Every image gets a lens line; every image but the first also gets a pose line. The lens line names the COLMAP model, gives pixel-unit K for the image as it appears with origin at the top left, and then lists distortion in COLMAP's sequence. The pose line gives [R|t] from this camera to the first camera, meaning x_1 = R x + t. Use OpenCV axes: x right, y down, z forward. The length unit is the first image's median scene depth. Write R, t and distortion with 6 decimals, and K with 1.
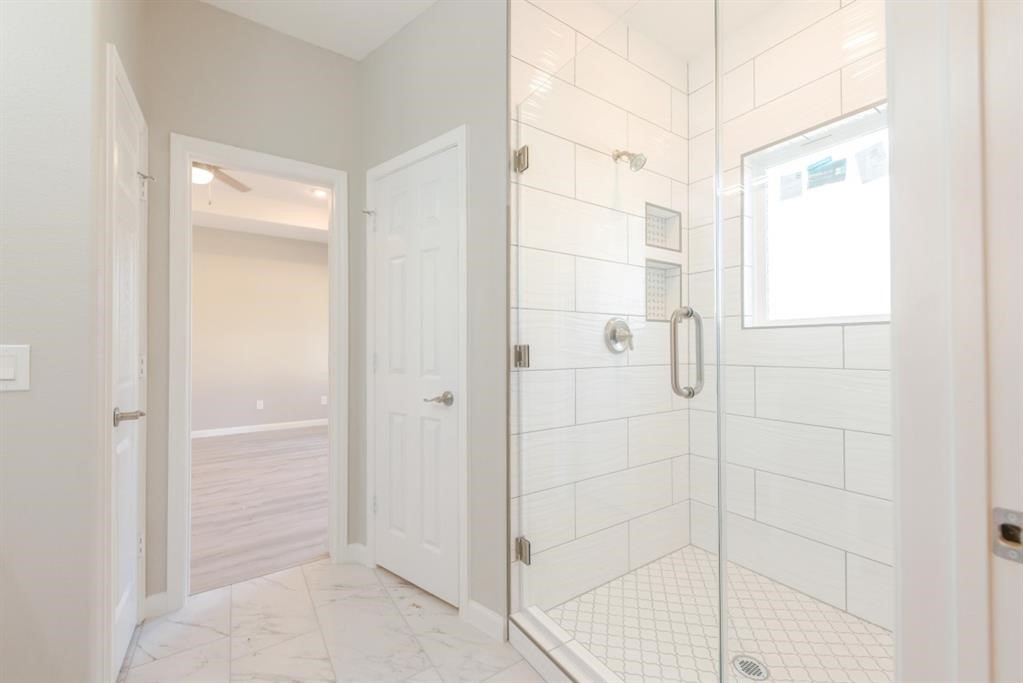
lens RADIAL K [[407.0, 0, 512.7], [0, 407.0, 342.9], [0, 0, 1]] dist [0.011709, -0.004031]
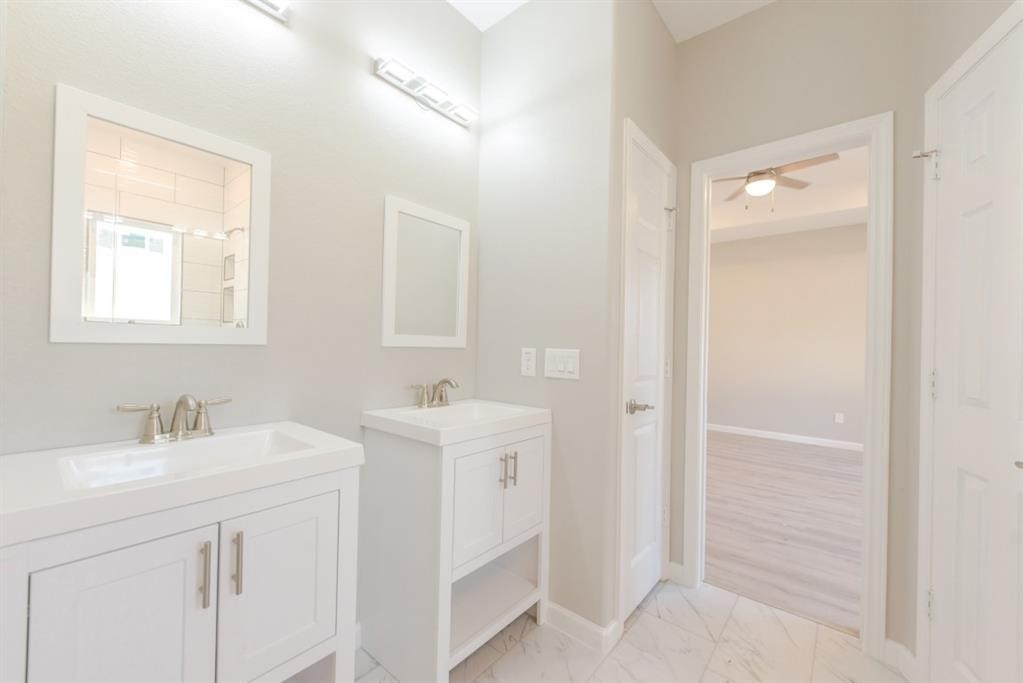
lens RADIAL K [[407.0, 0, 512.7], [0, 407.0, 342.9], [0, 0, 1]] dist [0.011709, -0.004031]
pose [[0.278602, 0.003688, -0.960399, 0.097592], [-0.012416, 0.999923, 0.000238, -0.009041], [0.960326, 0.011858, 0.278627, 0.180602]]
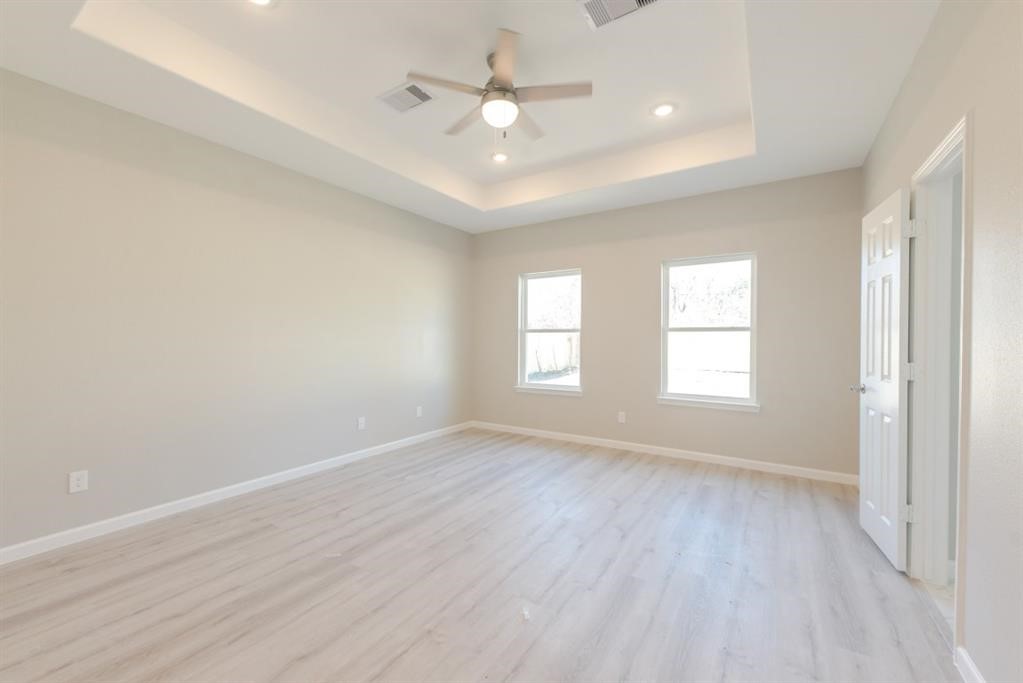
lens RADIAL K [[407.0, 0, 512.7], [0, 407.0, 342.9], [0, 0, 1]] dist [0.011709, -0.004031]
pose [[0.913956, 0.011355, 0.405655, -1.749922], [-0.015871, 0.999844, 0.007770, -0.009620], [-0.405503, -0.013540, 0.913993, 0.555225]]
